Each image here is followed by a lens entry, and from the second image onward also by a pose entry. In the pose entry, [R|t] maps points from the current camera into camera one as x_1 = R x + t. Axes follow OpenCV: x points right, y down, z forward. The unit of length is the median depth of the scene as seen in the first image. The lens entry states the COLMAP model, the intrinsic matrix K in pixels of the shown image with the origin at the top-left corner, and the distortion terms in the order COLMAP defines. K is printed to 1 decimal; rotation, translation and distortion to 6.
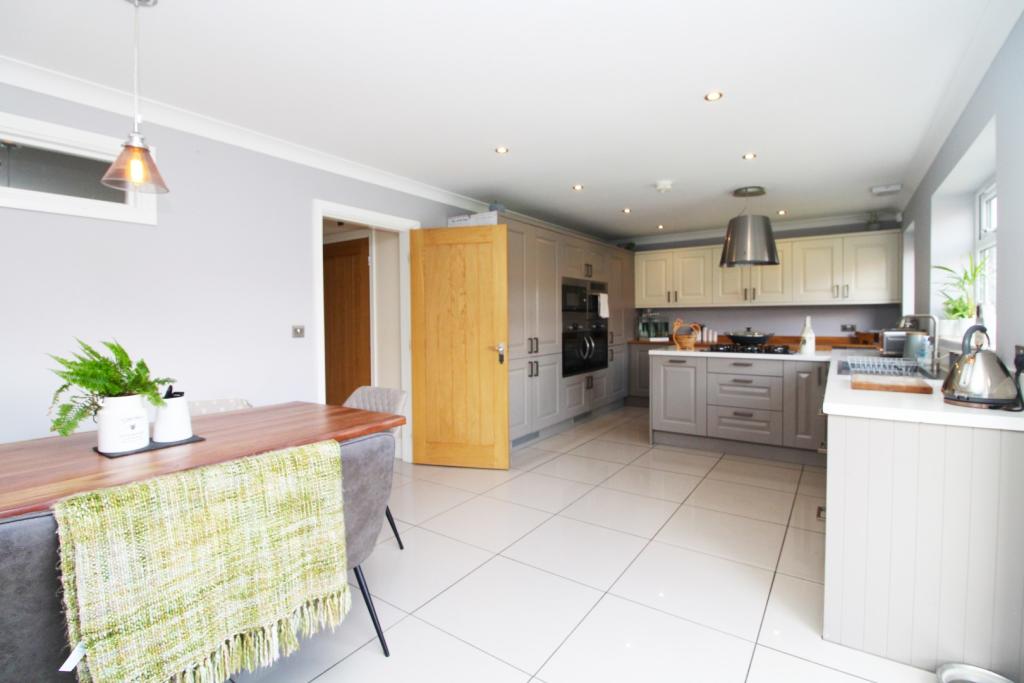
lens RADIAL K [[475.2, 0, 509.1], [0, 475.2, 327.5], [0, 0, 1]] dist [0.000396, -0.000030]
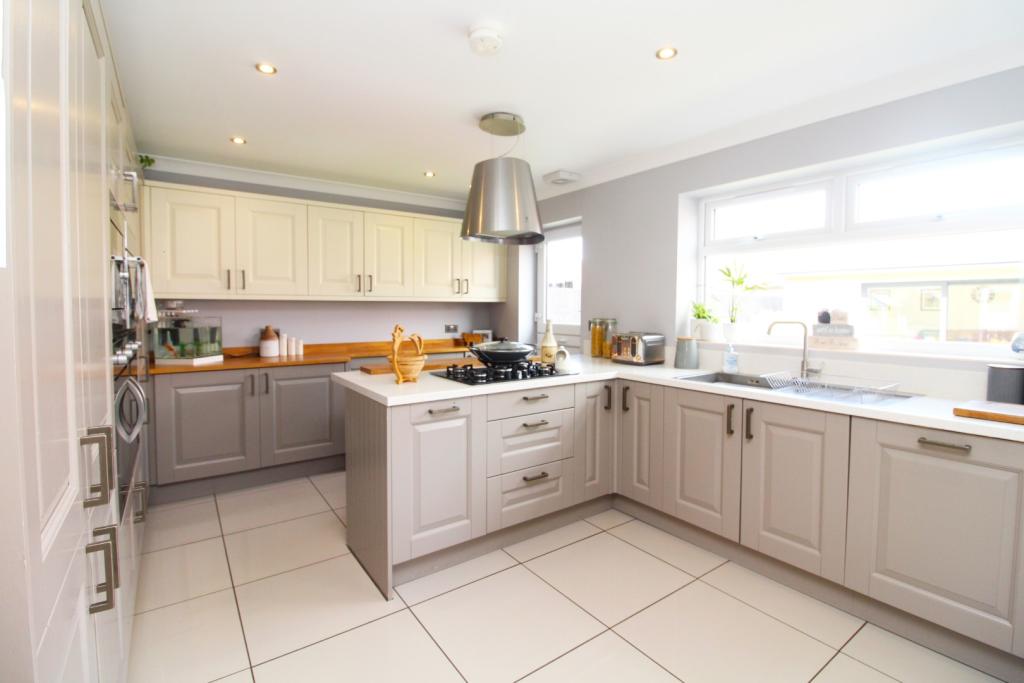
lens RADIAL K [[475.2, 0, 509.1], [0, 475.2, 327.5], [0, 0, 1]] dist [0.000396, -0.000030]
pose [[0.334295, -0.033206, 0.941883, -0.088929], [0.014115, 0.999443, 0.030225, -0.029576], [-0.942363, 0.003191, 0.334578, 0.698755]]
